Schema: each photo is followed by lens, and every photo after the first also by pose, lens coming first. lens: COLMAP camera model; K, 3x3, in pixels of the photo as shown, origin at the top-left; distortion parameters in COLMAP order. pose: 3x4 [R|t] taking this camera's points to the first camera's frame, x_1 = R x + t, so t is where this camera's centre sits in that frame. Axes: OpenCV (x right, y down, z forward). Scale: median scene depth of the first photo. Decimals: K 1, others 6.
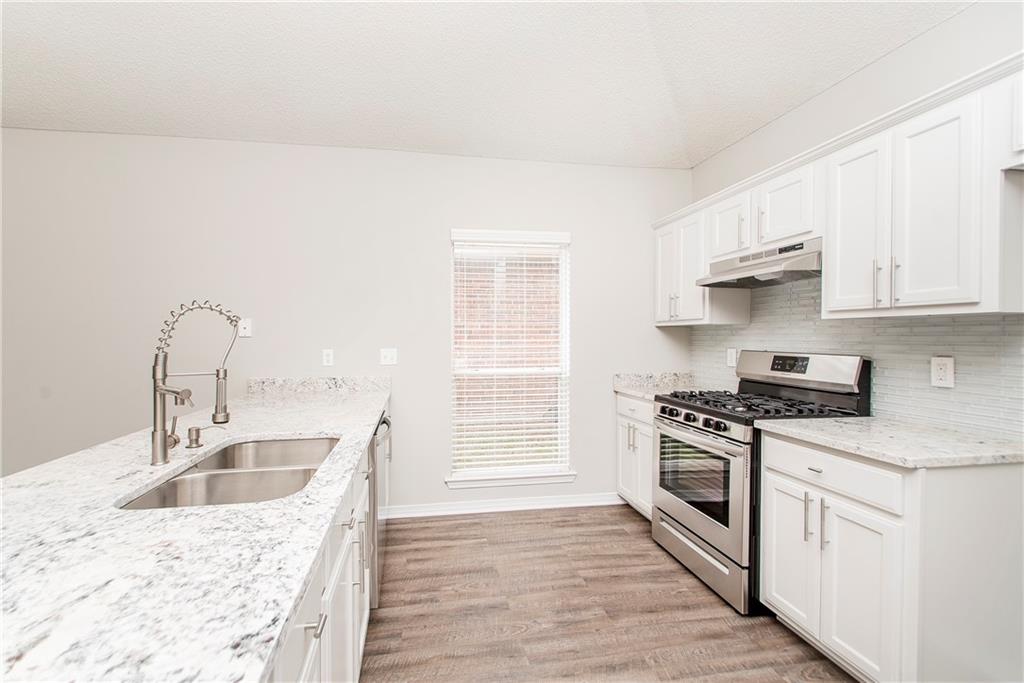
lens RADIAL K [[429.3, 0, 487.4], [0, 429.3, 344.1], [0, 0, 1]] dist [0.017458, -0.007004]
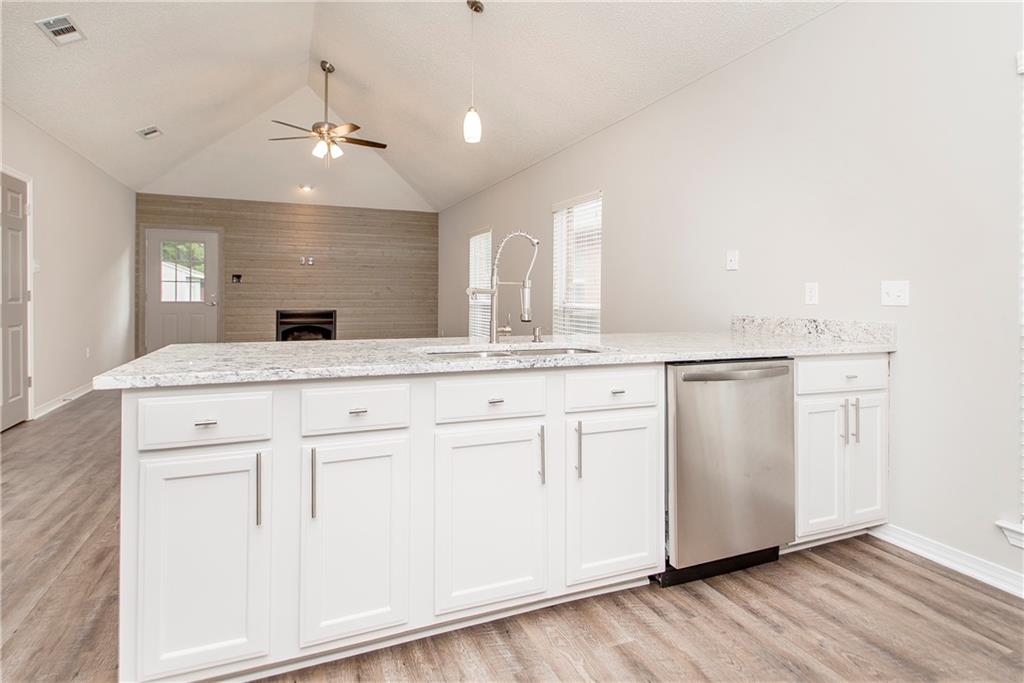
lens RADIAL K [[524.0, 0, 507.4], [0, 524.0, 292.1], [0, 0, 1]] dist [0.026233, -0.011022]
pose [[0.236854, 0.001392, -0.971544, 0.578911], [-0.021453, 0.999763, -0.003798, 0.062263], [0.971308, 0.021742, 0.236828, 0.350312]]
